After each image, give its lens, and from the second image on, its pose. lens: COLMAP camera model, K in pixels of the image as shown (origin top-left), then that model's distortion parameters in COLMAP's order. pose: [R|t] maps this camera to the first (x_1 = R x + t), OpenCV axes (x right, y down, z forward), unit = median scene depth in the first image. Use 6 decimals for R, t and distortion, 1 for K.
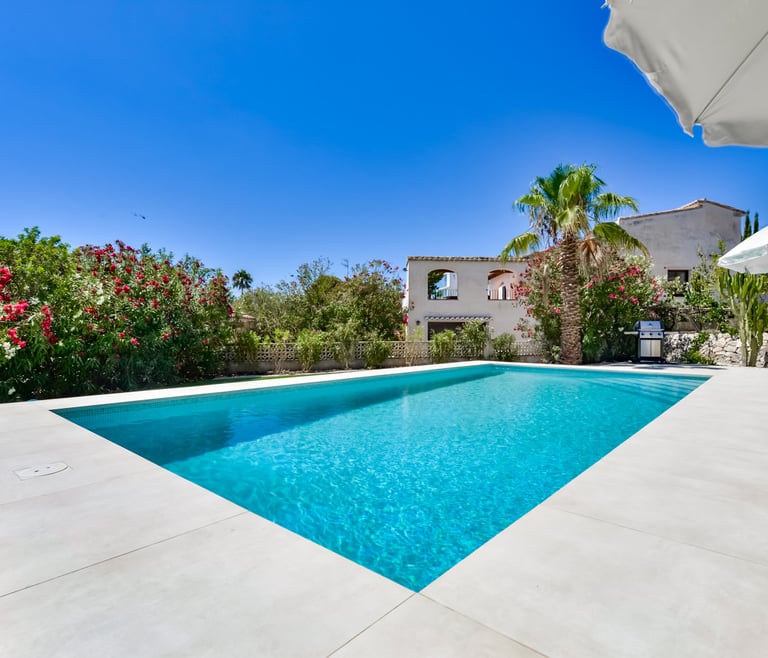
lens RADIAL K [[441.4, 0, 384.0], [0, 441.4, 329.0], [0, 0, 1]] dist [-0.003727, -0.001036]
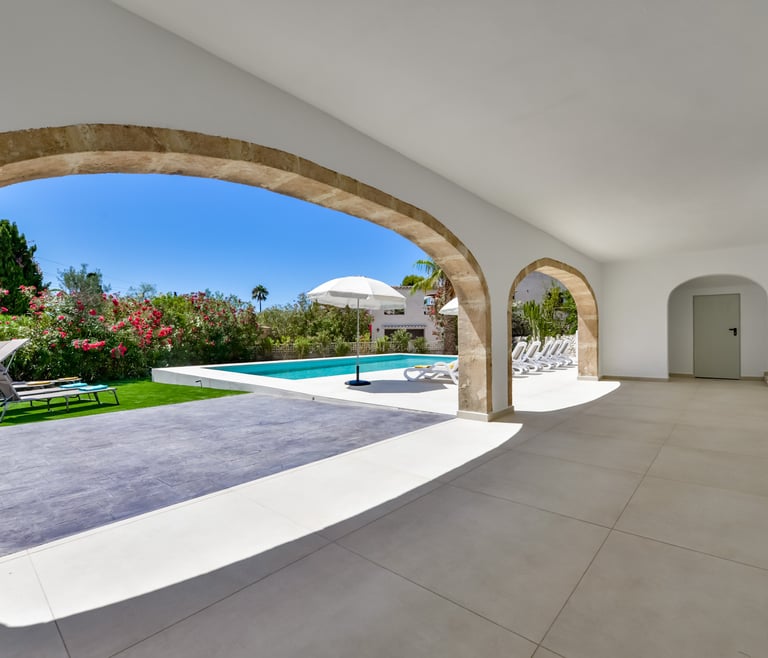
lens RADIAL K [[402.5, 0, 384.0], [0, 402.5, 329.0], [0, 0, 1]] dist [0.001588, -0.000344]
pose [[0.999896, -0.008578, -0.011591, 0.159486], [0.008526, 0.999953, -0.004537, -0.014991], [0.011629, 0.004438, 0.999923, -0.537025]]
